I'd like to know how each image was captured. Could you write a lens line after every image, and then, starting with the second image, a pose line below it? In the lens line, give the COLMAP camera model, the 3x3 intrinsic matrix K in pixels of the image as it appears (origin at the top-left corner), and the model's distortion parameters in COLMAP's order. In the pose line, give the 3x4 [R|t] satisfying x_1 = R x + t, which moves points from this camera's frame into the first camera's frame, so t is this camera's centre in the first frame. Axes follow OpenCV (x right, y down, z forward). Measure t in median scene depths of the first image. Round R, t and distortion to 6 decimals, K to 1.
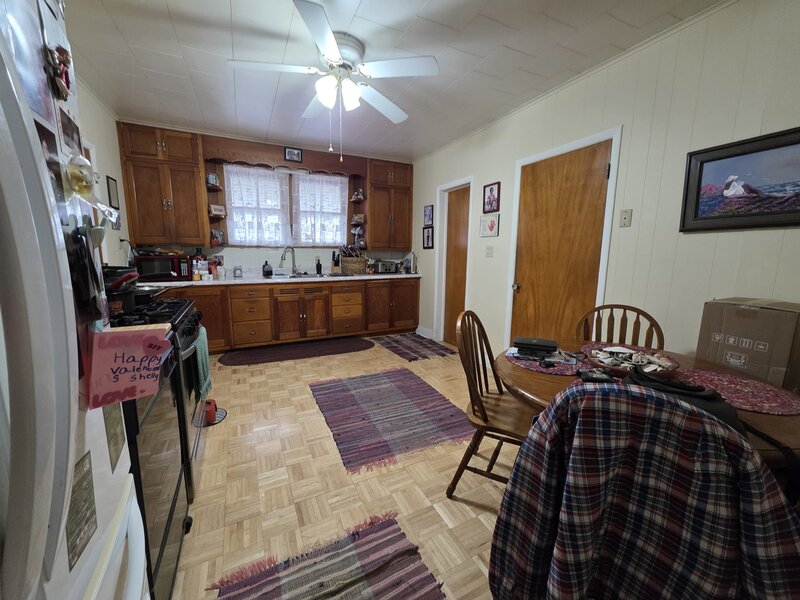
lens RADIAL K [[321.4, 0, 400.0], [0, 321.4, 300.0], [0, 0, 1]] dist [-0.001119, -0.000171]
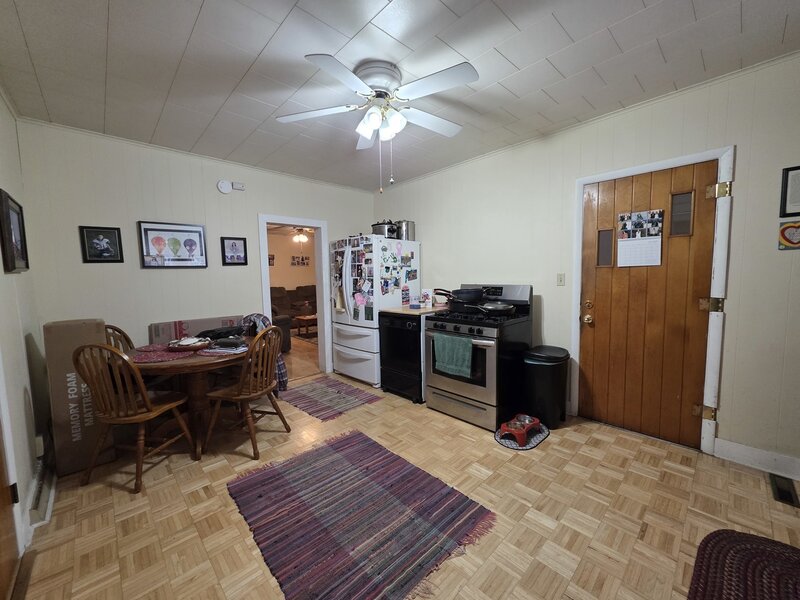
lens RADIAL K [[321.4, 0, 400.0], [0, 321.4, 300.0], [0, 0, 1]] dist [-0.001119, -0.000171]
pose [[-0.955701, 0.036075, -0.292119, 0.036626], [-0.028797, 0.976240, 0.214772, -0.231966], [0.292926, 0.213670, -0.931955, 1.390688]]
